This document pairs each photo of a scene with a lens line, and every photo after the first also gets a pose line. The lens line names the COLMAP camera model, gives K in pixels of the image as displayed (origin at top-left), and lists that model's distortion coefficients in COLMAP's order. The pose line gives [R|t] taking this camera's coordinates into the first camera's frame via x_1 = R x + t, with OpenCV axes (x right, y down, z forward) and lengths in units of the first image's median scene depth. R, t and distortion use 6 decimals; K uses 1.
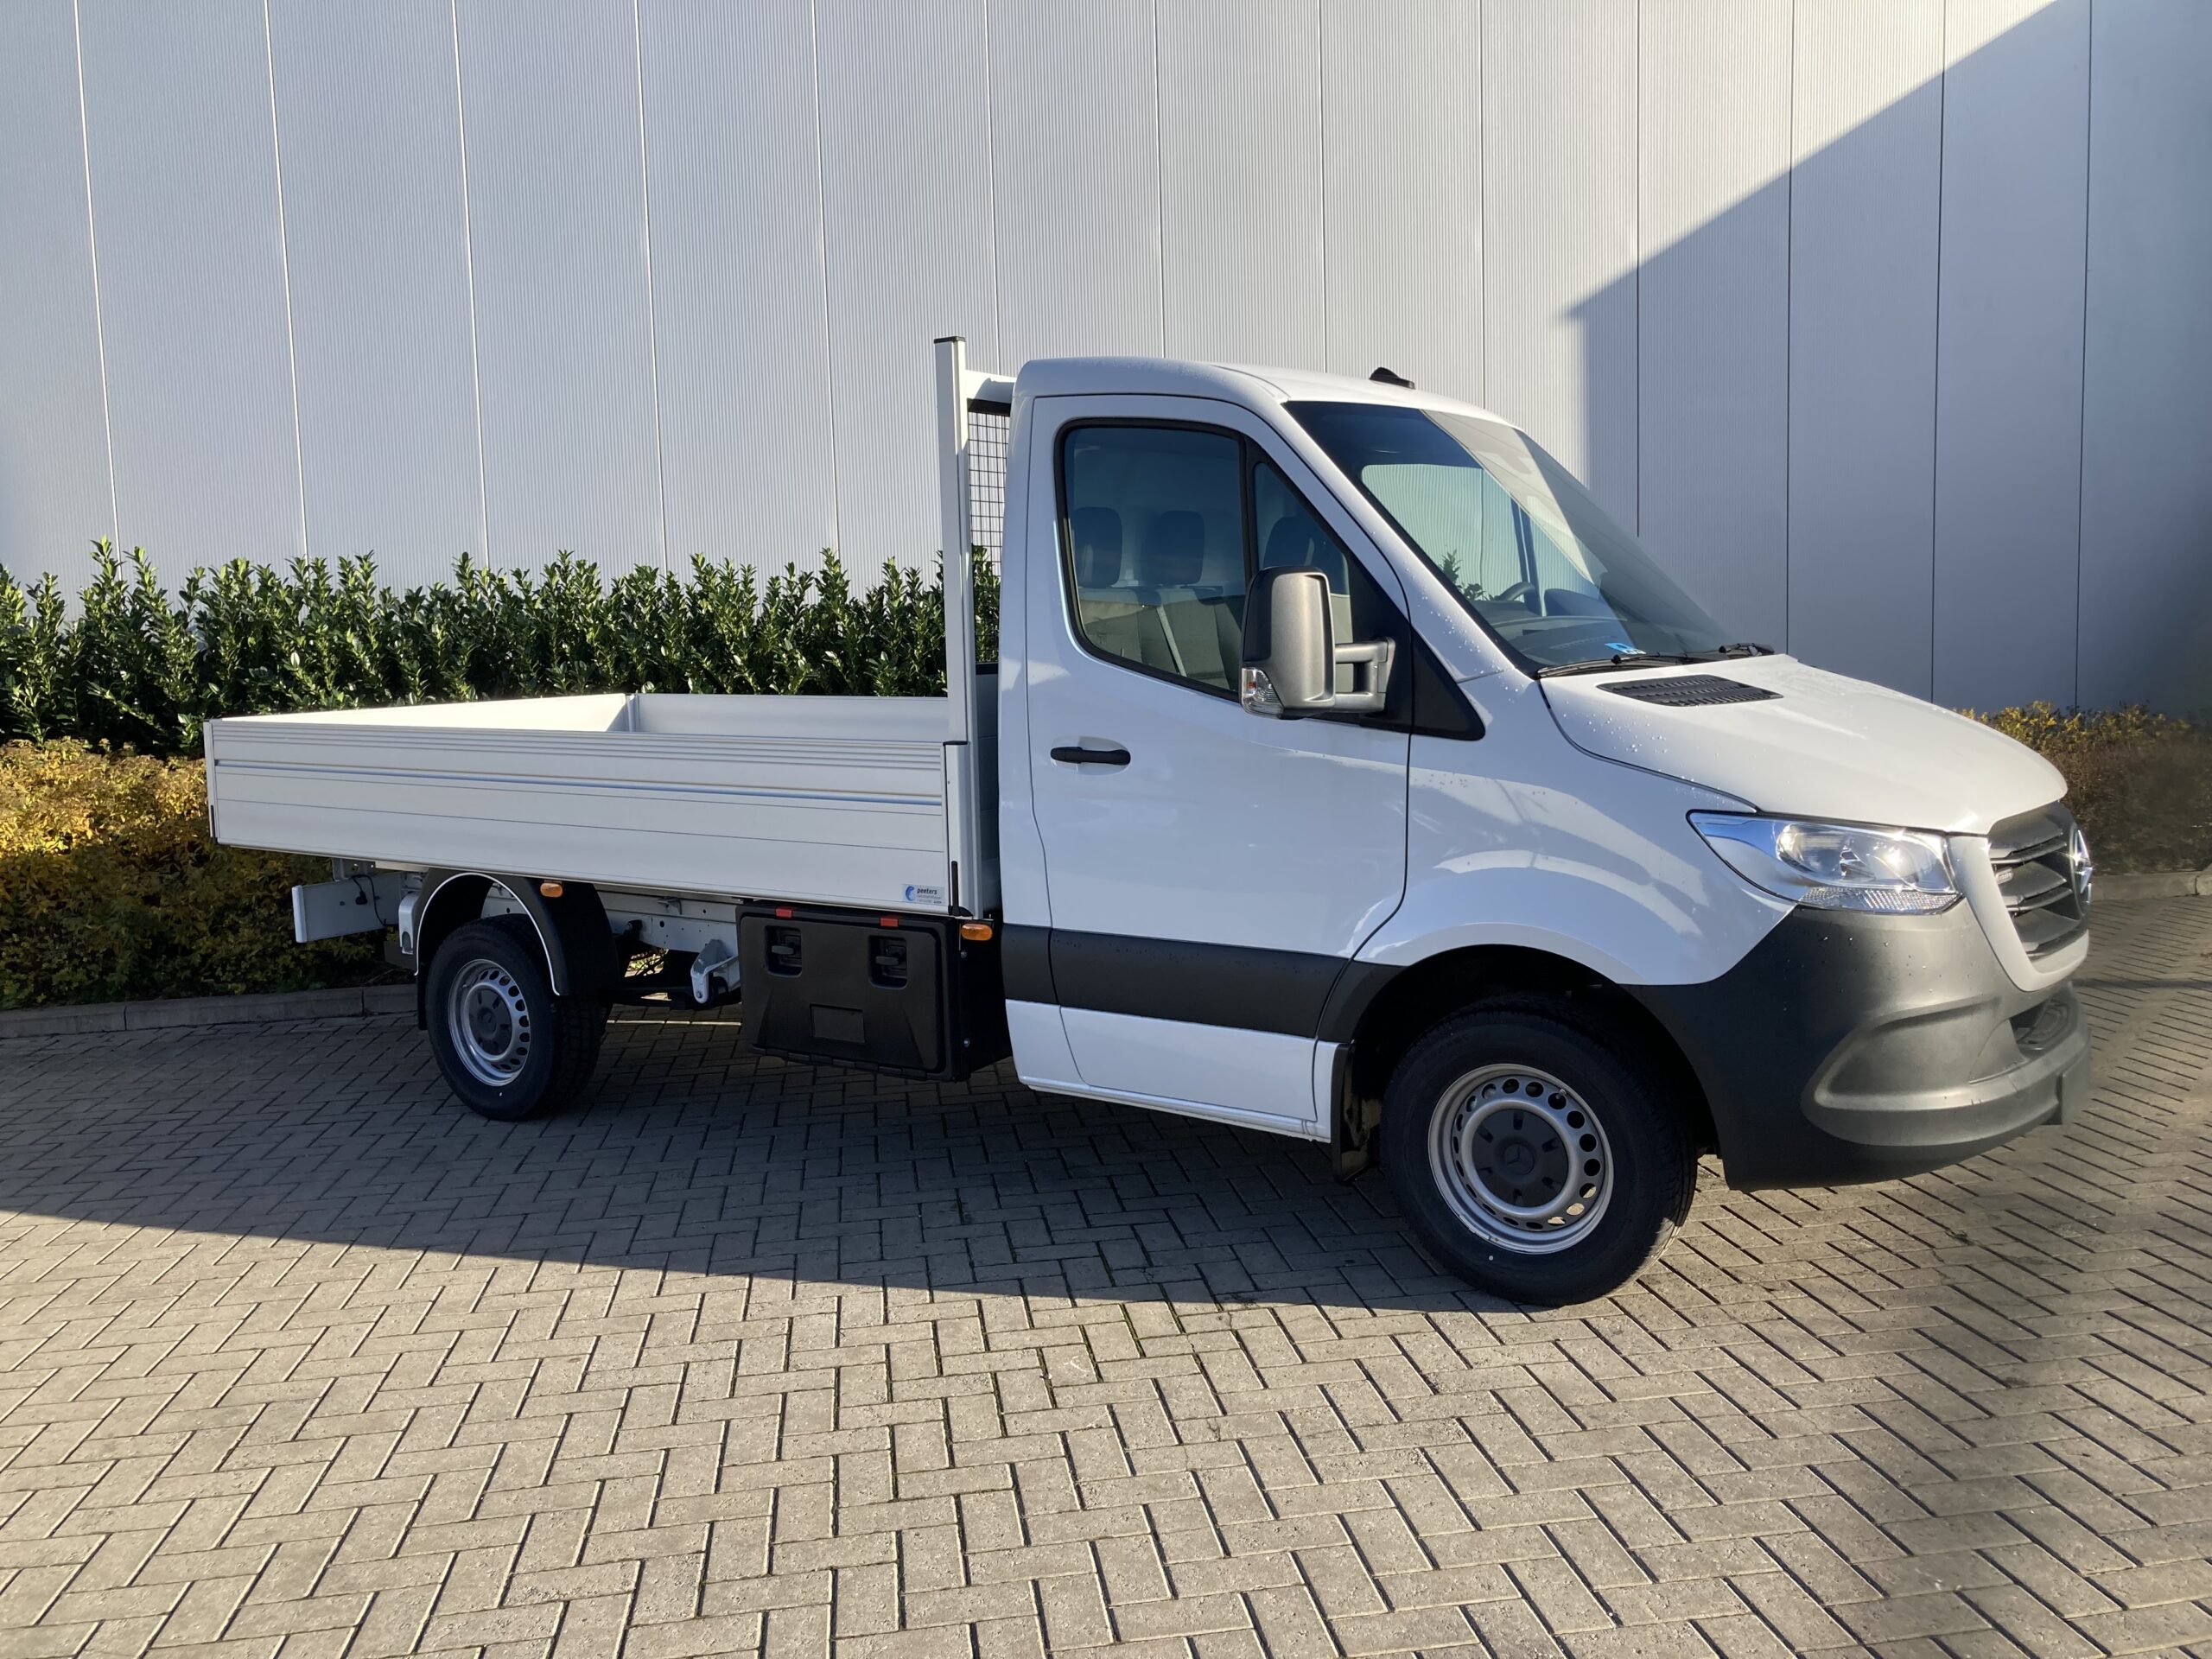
lens RADIAL K [[1757.9, 0, 1106.0], [0, 1757.9, 829.5], [0, 0, 1]] dist [0.047382, 0.002581]
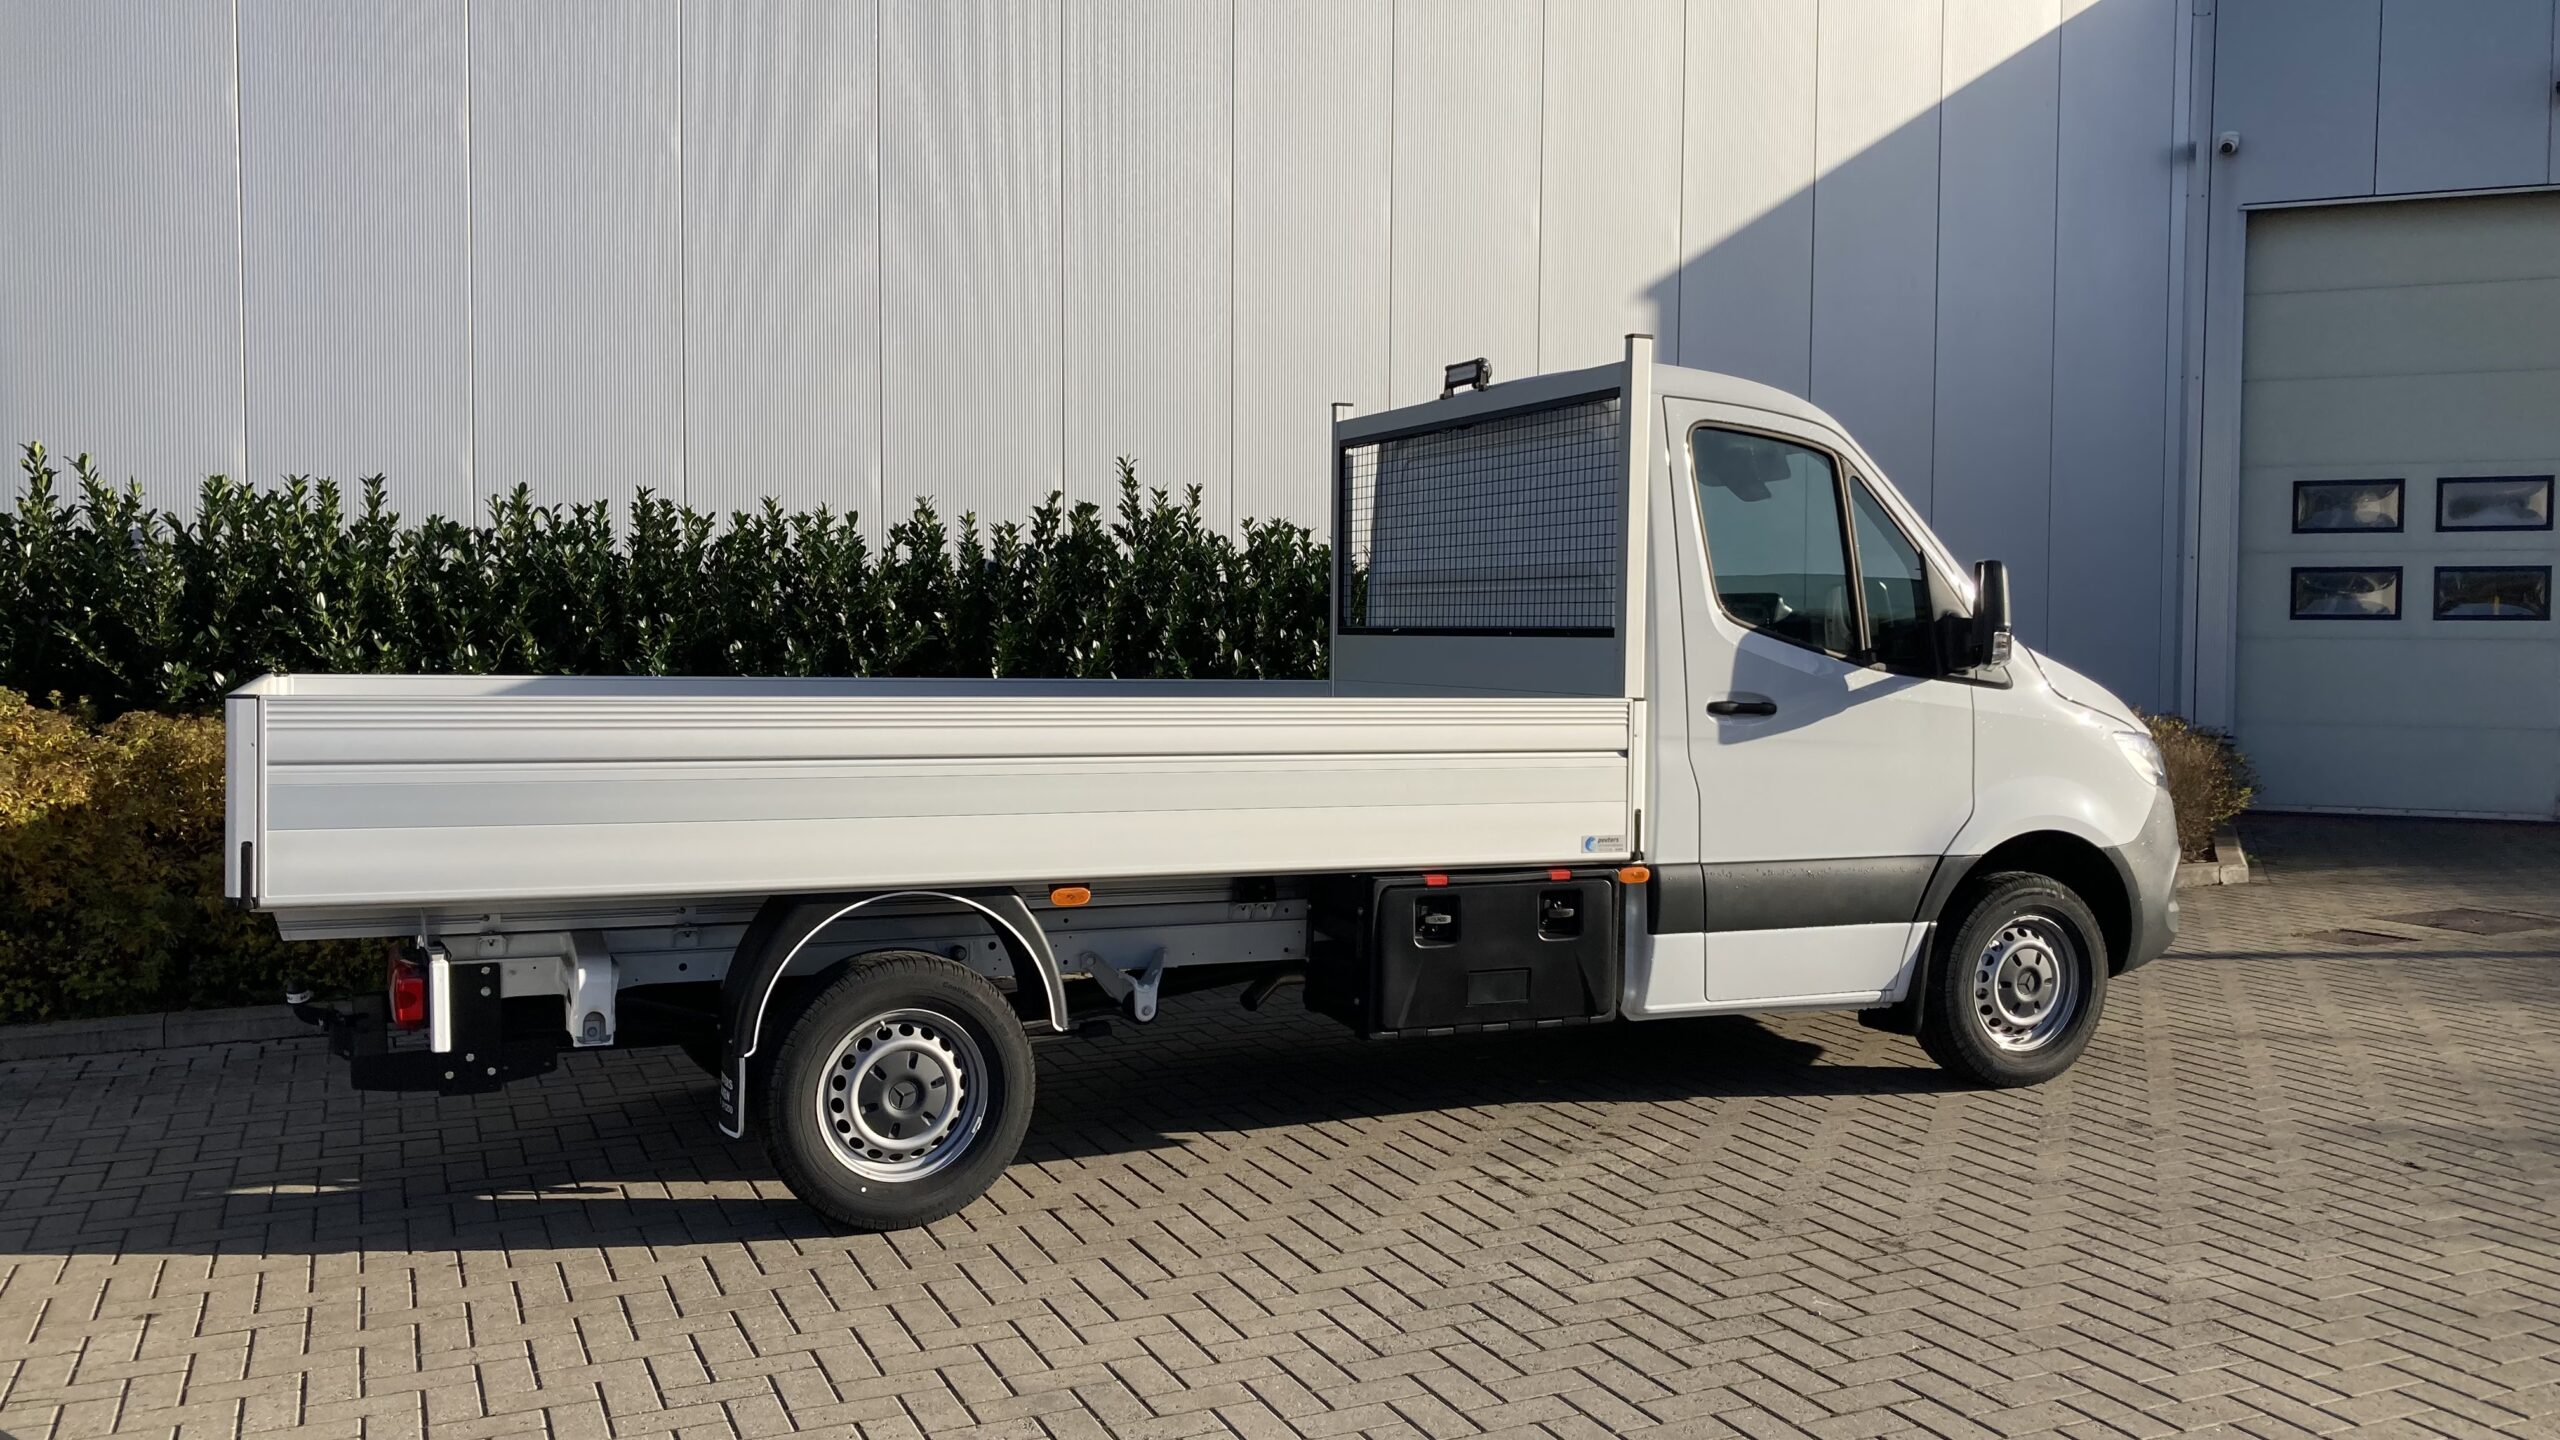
lens RADIAL K [[2038.2, 0, 1280.0], [0, 2038.2, 720.0], [0, 0, 1]] dist [-0.007372, 0.091381]
pose [[0.961537, 0.021652, 0.273820, -0.586396], [-0.006611, 0.998424, -0.055732, 0.021988], [-0.274595, 0.051778, 0.960165, -0.086637]]
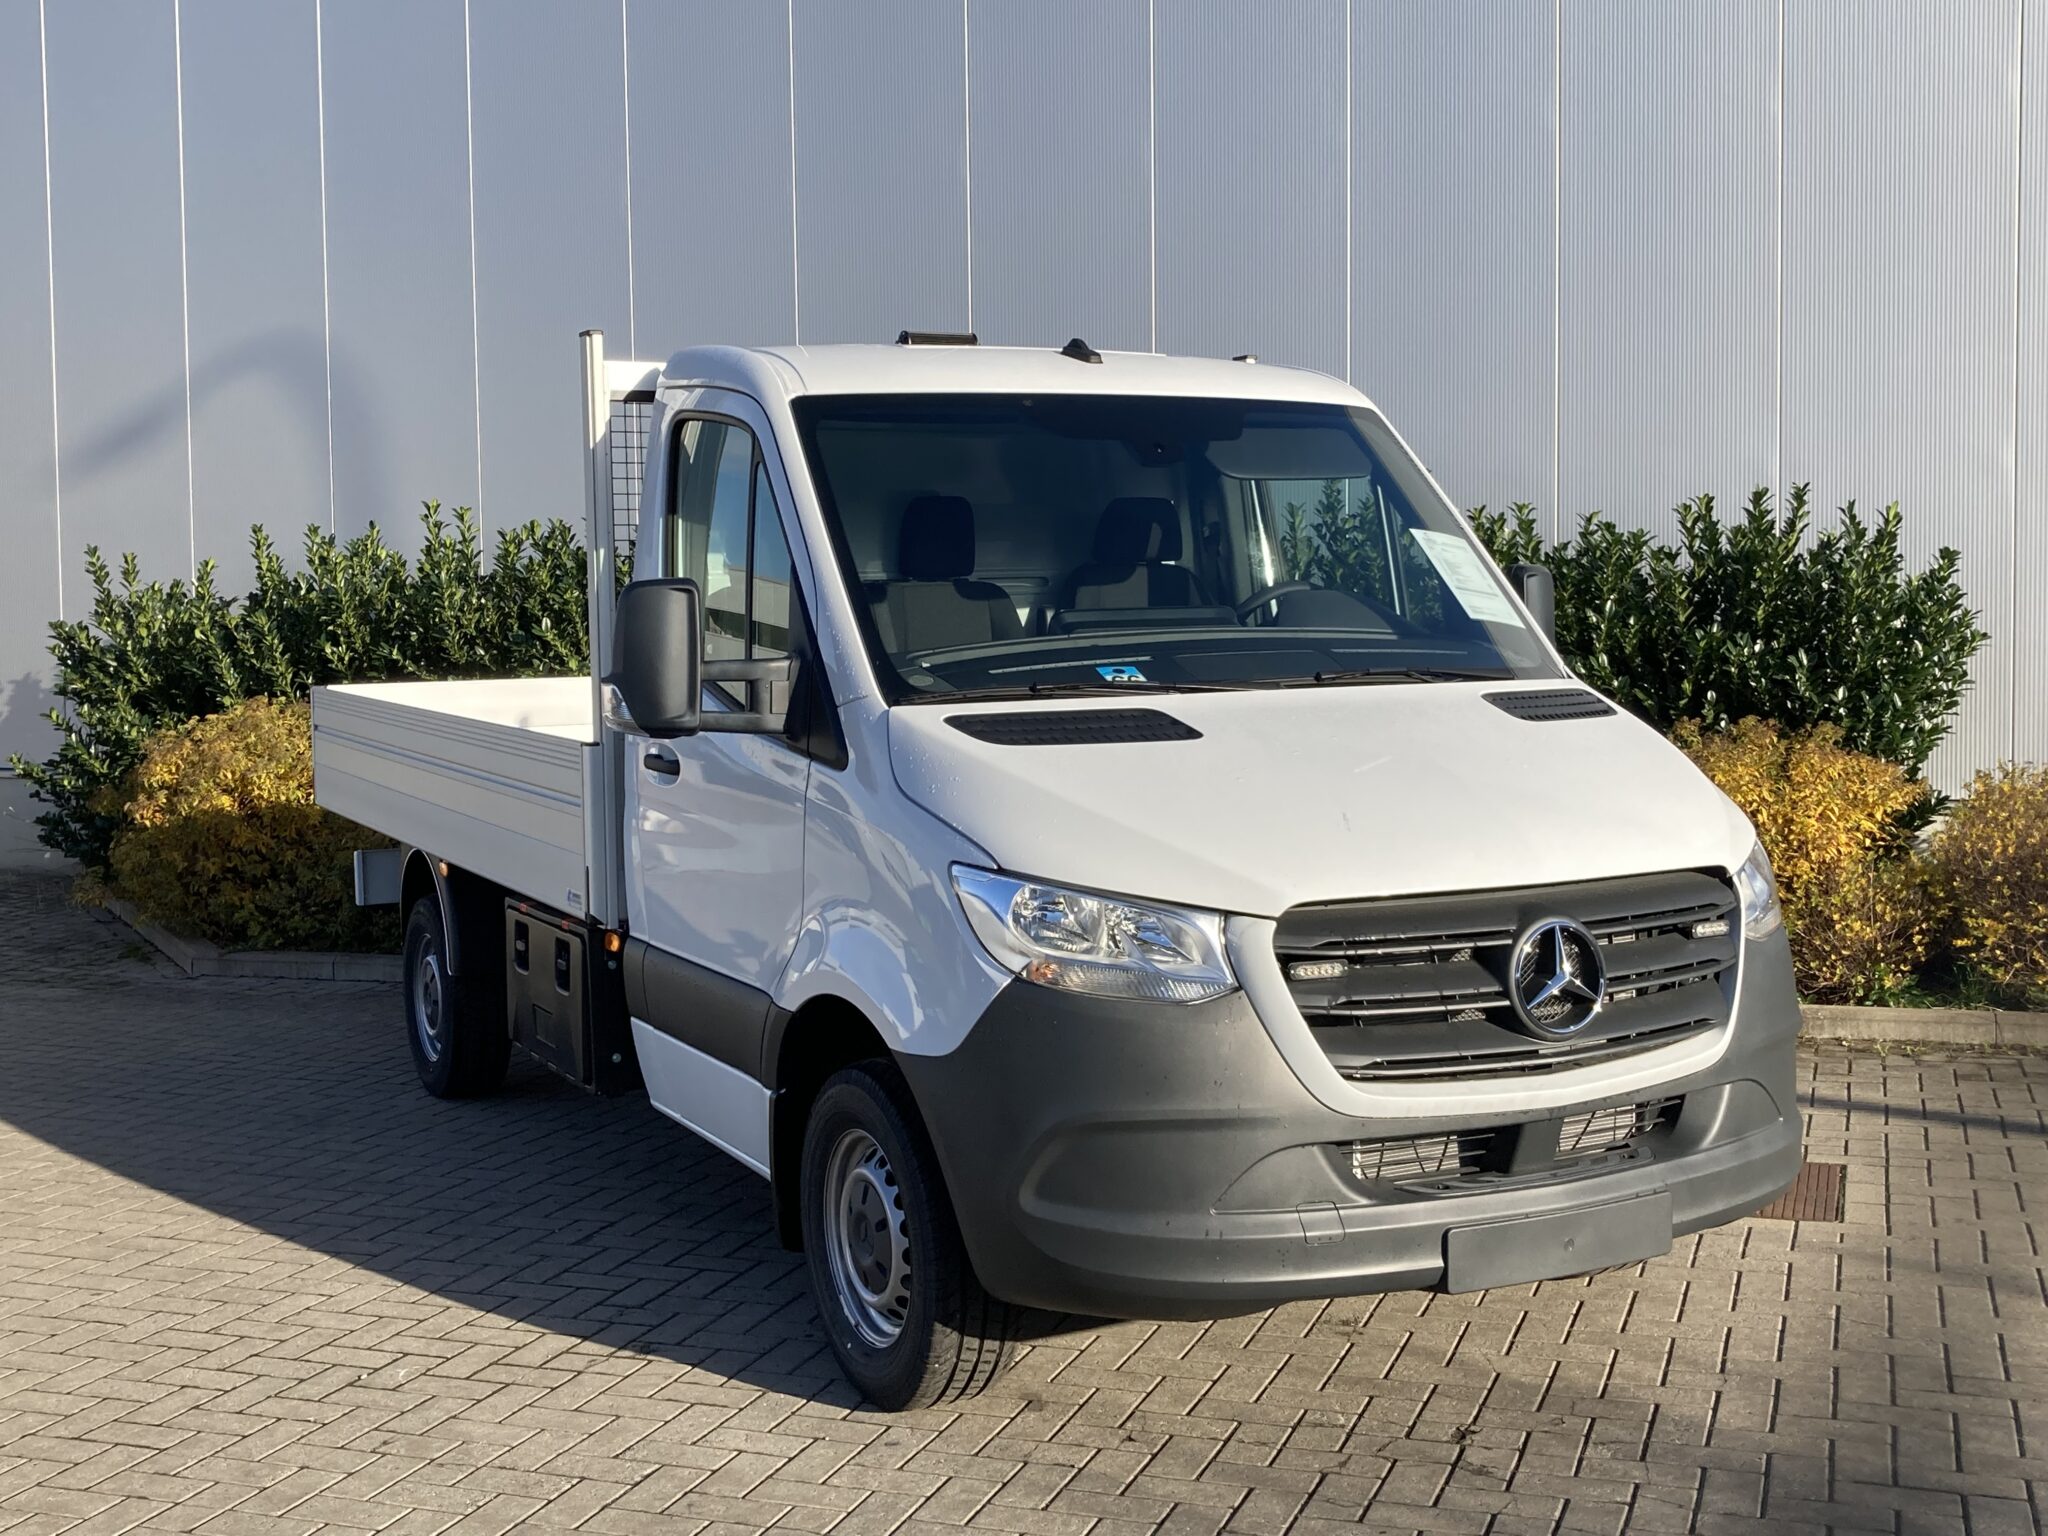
lens RADIAL K [[2296.5, 0, 1024.0], [0, 2296.5, 768.0], [0, 0, 1]] dist [0.124252, -0.190025]
pose [[0.883320, 0.054666, -0.465571, 0.773417], [-0.067428, 0.997666, -0.010788, -0.041311], [0.463895, 0.040922, 0.884945, -0.013733]]
